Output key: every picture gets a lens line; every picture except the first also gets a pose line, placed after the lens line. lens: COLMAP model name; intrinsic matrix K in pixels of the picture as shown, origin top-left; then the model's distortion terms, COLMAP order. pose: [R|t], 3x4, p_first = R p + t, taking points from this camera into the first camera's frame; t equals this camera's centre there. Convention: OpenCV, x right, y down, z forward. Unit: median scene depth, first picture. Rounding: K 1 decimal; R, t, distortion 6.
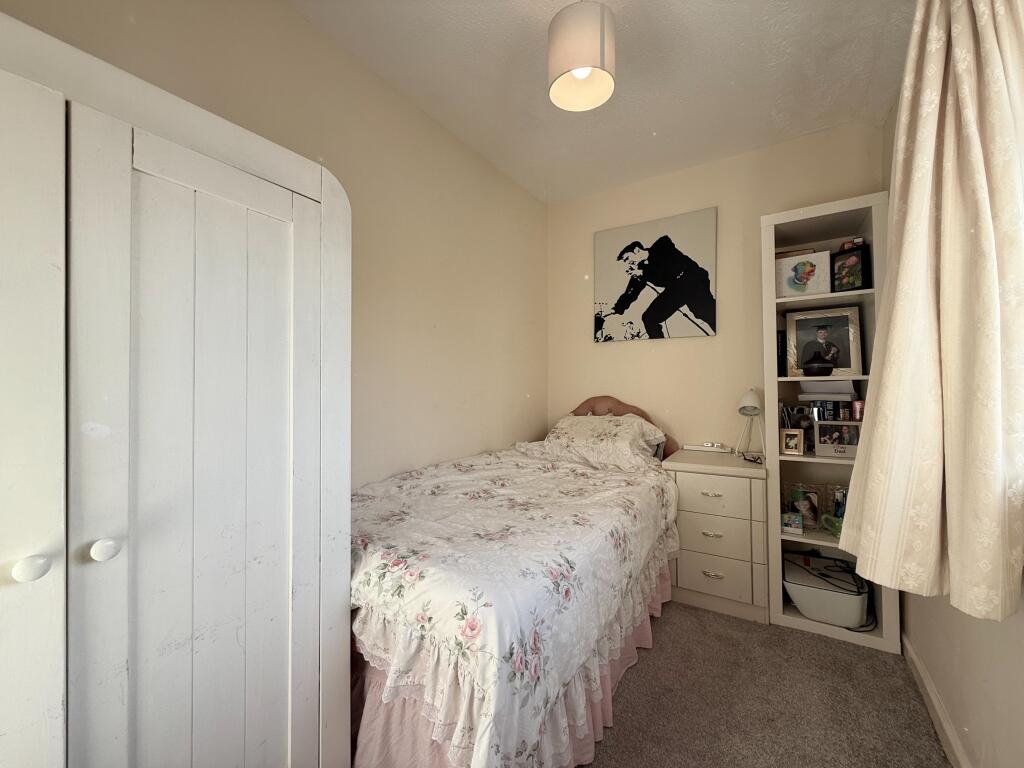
lens RADIAL K [[408.6, 0, 512.1], [0, 408.6, 384.7], [0, 0, 1]] dist [-0.000777, 0.000775]
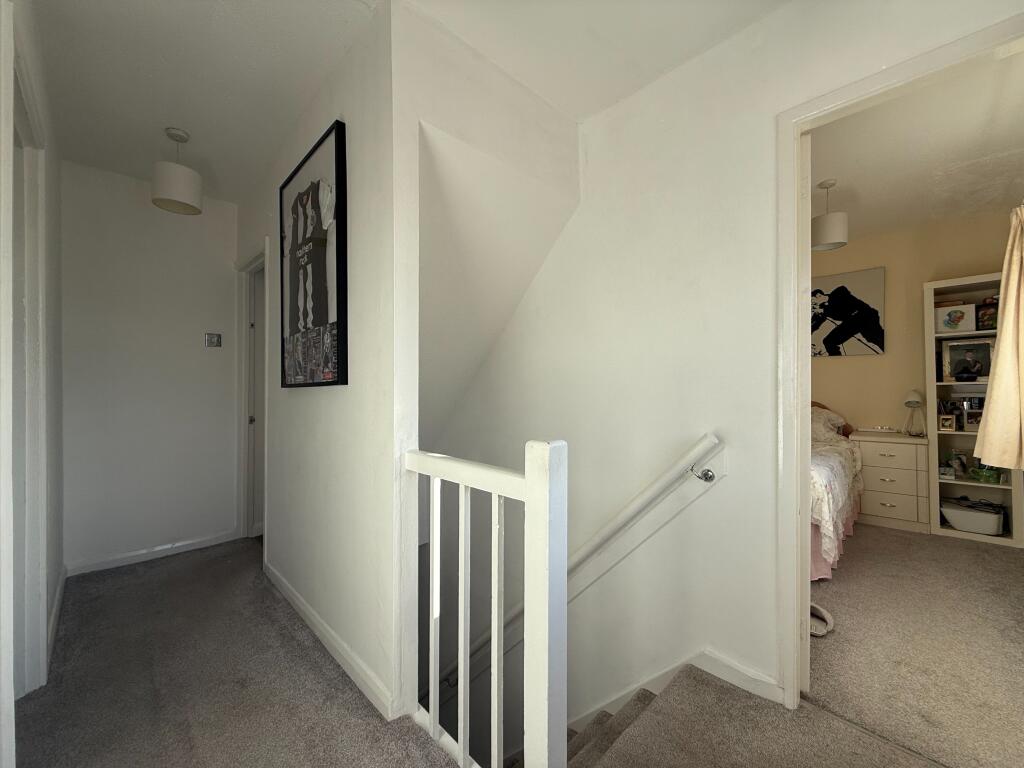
lens RADIAL K [[408.6, 0, 512.6], [0, 408.6, 387.8], [0, 0, 1]] dist [-0.000777, 0.000775]
pose [[0.978891, -0.001959, -0.204374, -0.646664], [0.002171, 0.999997, 0.000813, -0.002237], [0.204372, -0.001240, 0.978892, -0.905316]]
